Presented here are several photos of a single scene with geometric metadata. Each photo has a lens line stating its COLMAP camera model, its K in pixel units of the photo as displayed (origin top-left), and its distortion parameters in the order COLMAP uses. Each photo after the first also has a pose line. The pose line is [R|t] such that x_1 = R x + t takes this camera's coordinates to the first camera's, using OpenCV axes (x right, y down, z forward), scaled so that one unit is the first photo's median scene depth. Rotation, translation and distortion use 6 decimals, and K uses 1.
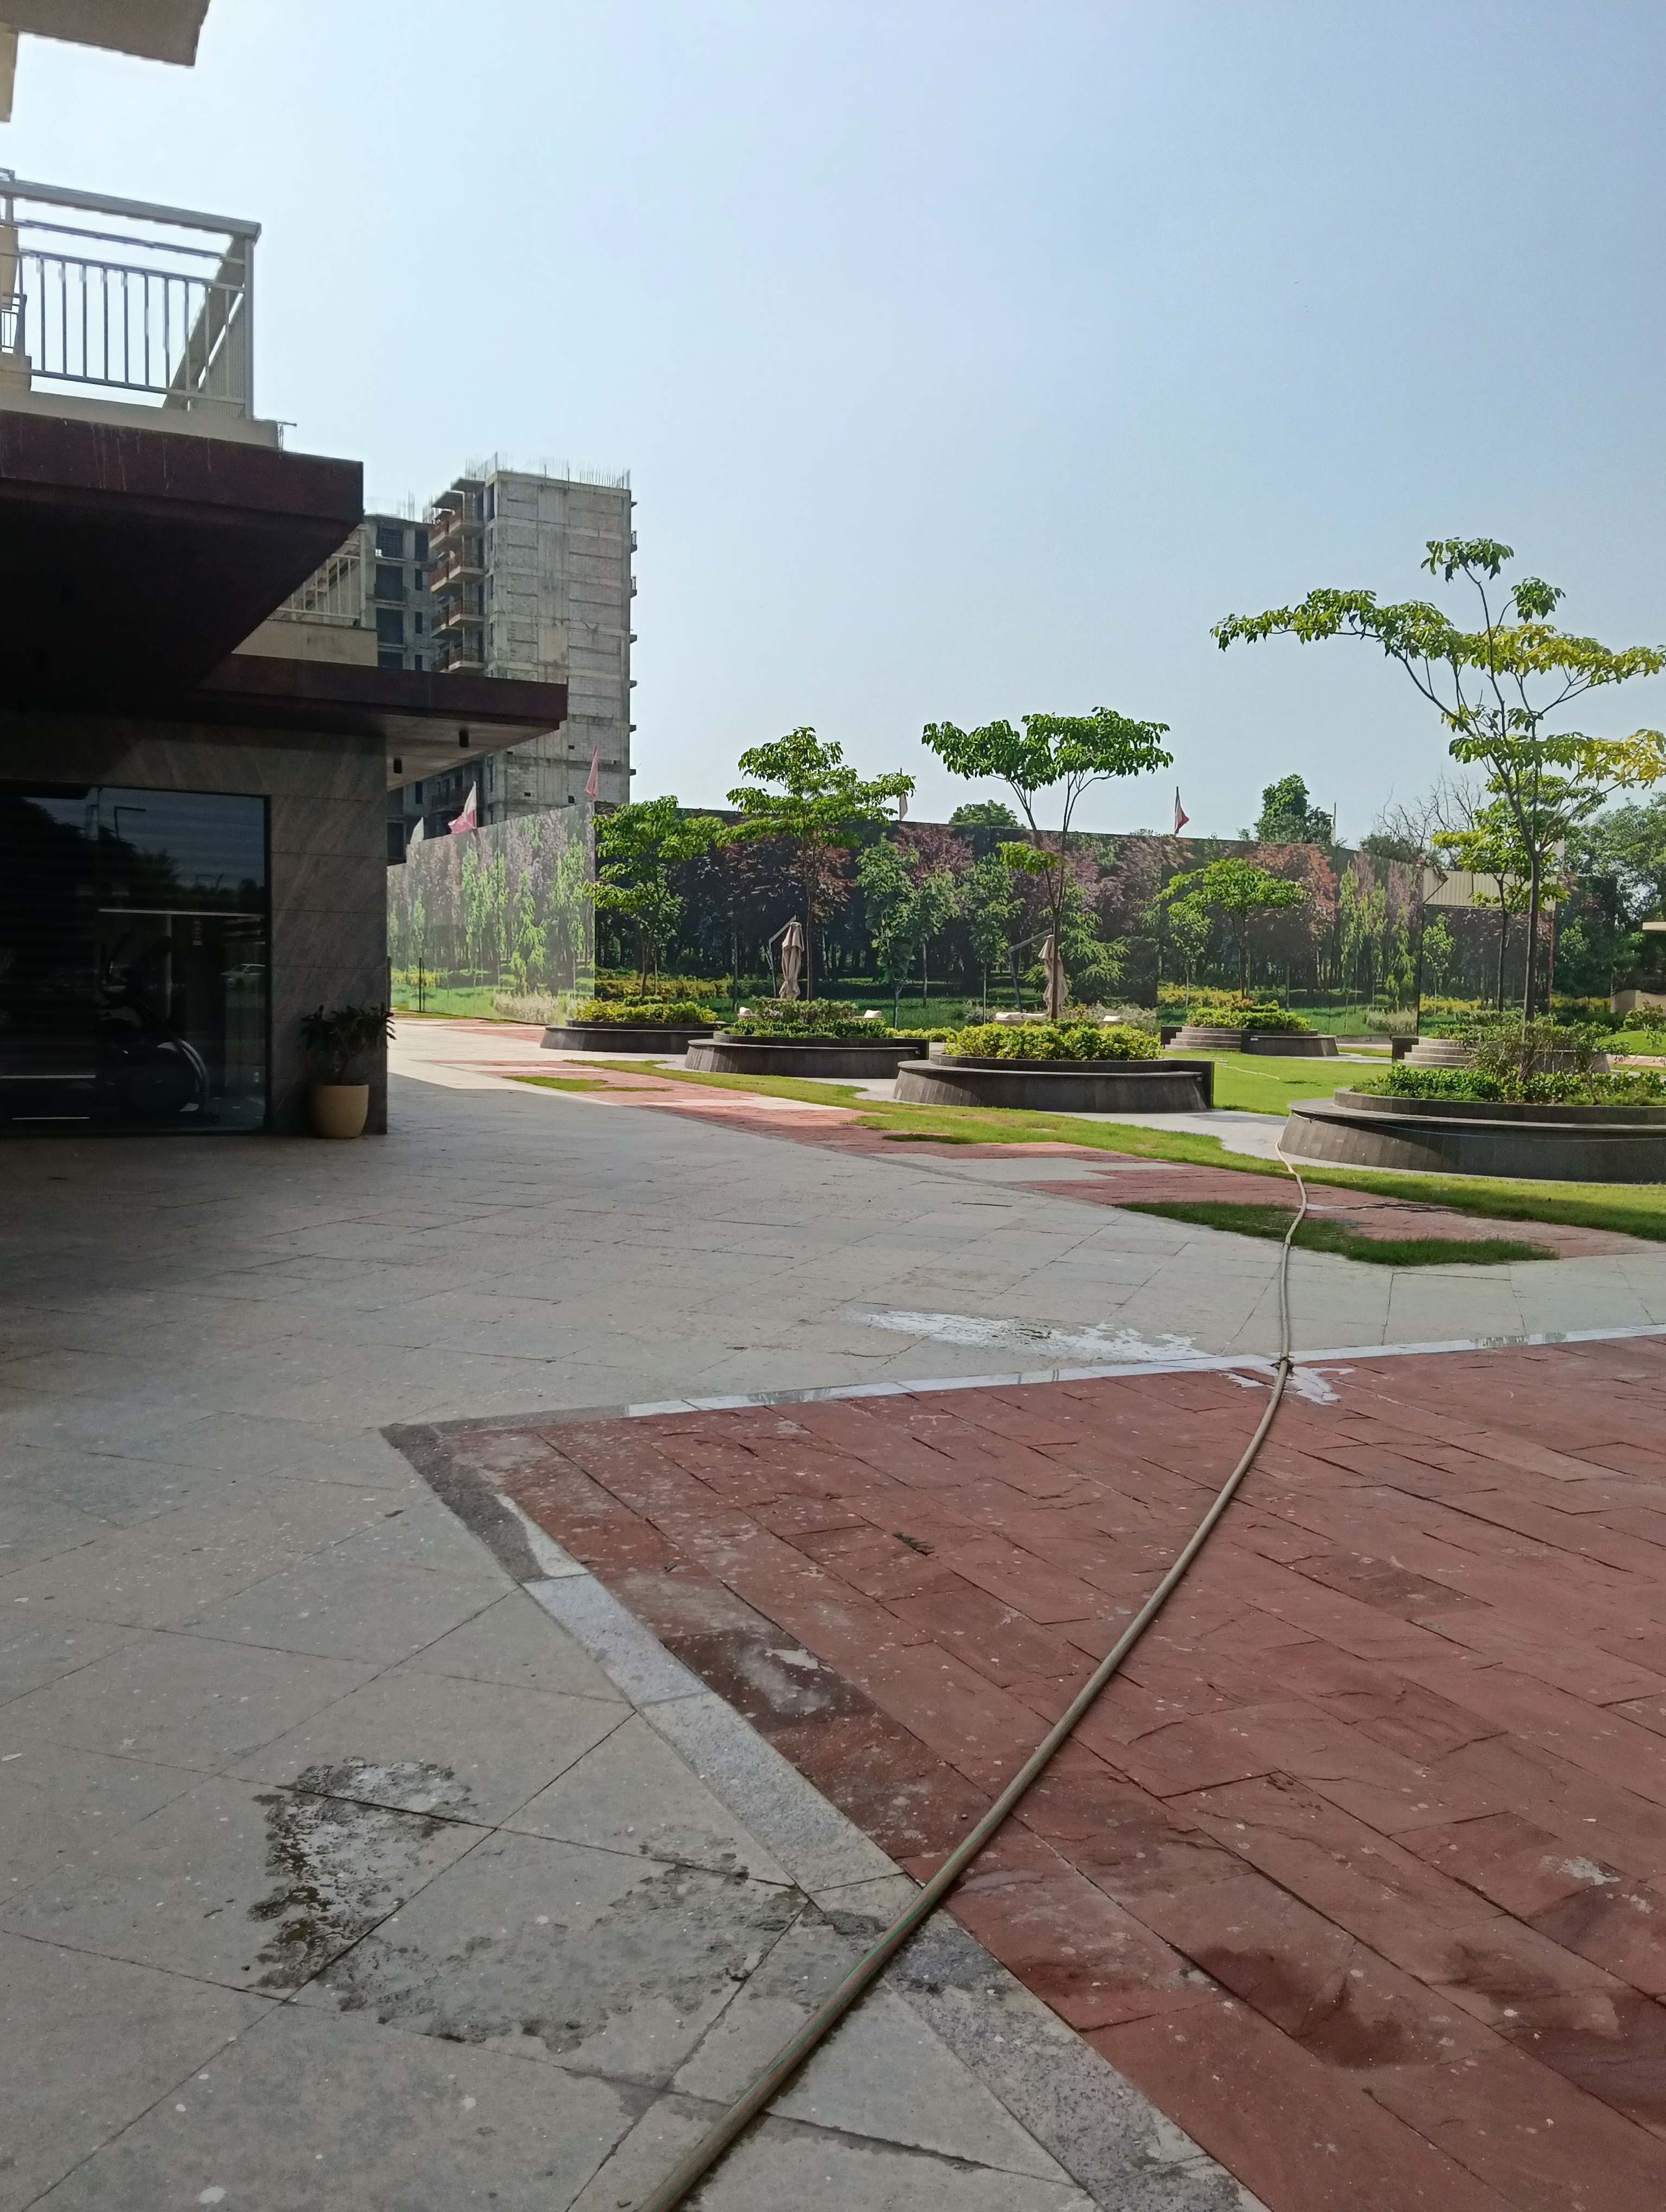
lens RADIAL K [[1952.7, 0, 837.6], [0, 1952.7, 1138.0], [0, 0, 1]] dist [0.089055, 0.001648]
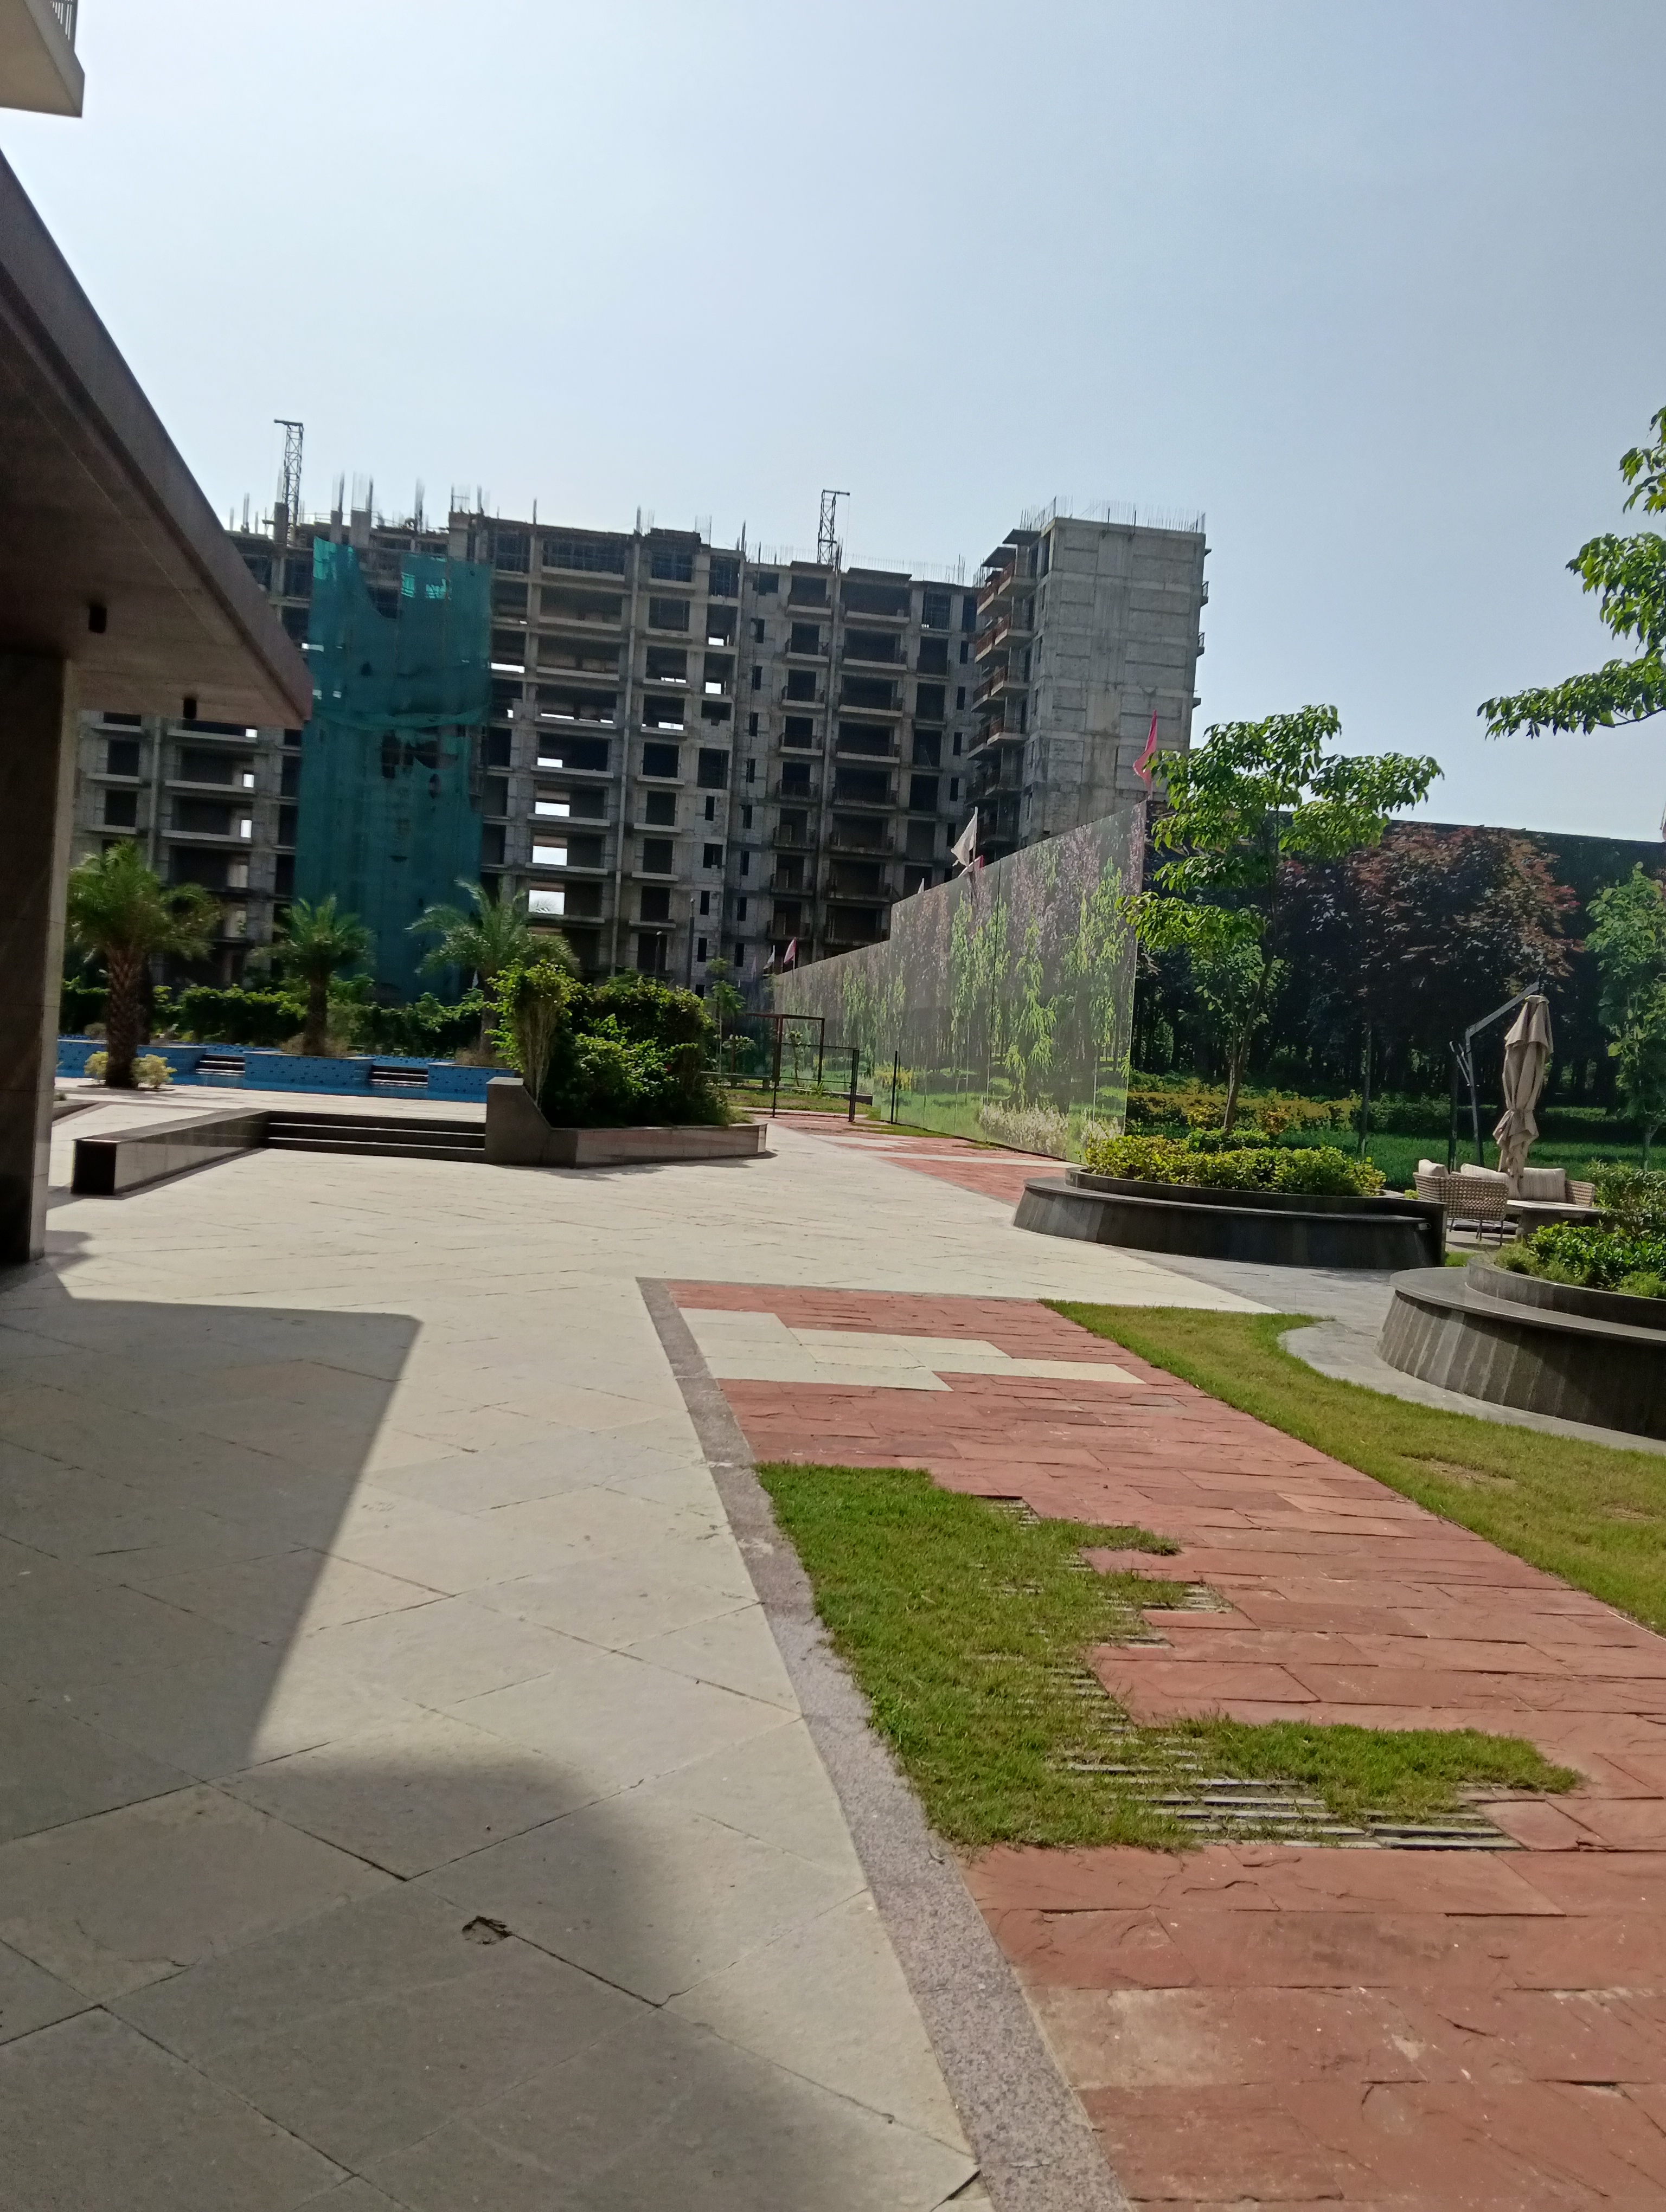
lens RADIAL K [[1952.7, 0, 837.6], [0, 1952.7, 1138.0], [0, 0, 1]] dist [0.089055, 0.001648]
pose [[0.963061, 0.051174, -0.264375, -0.039457], [-0.065663, 0.996769, -0.046256, -0.025705], [0.261154, 0.061907, 0.963310, 0.312169]]
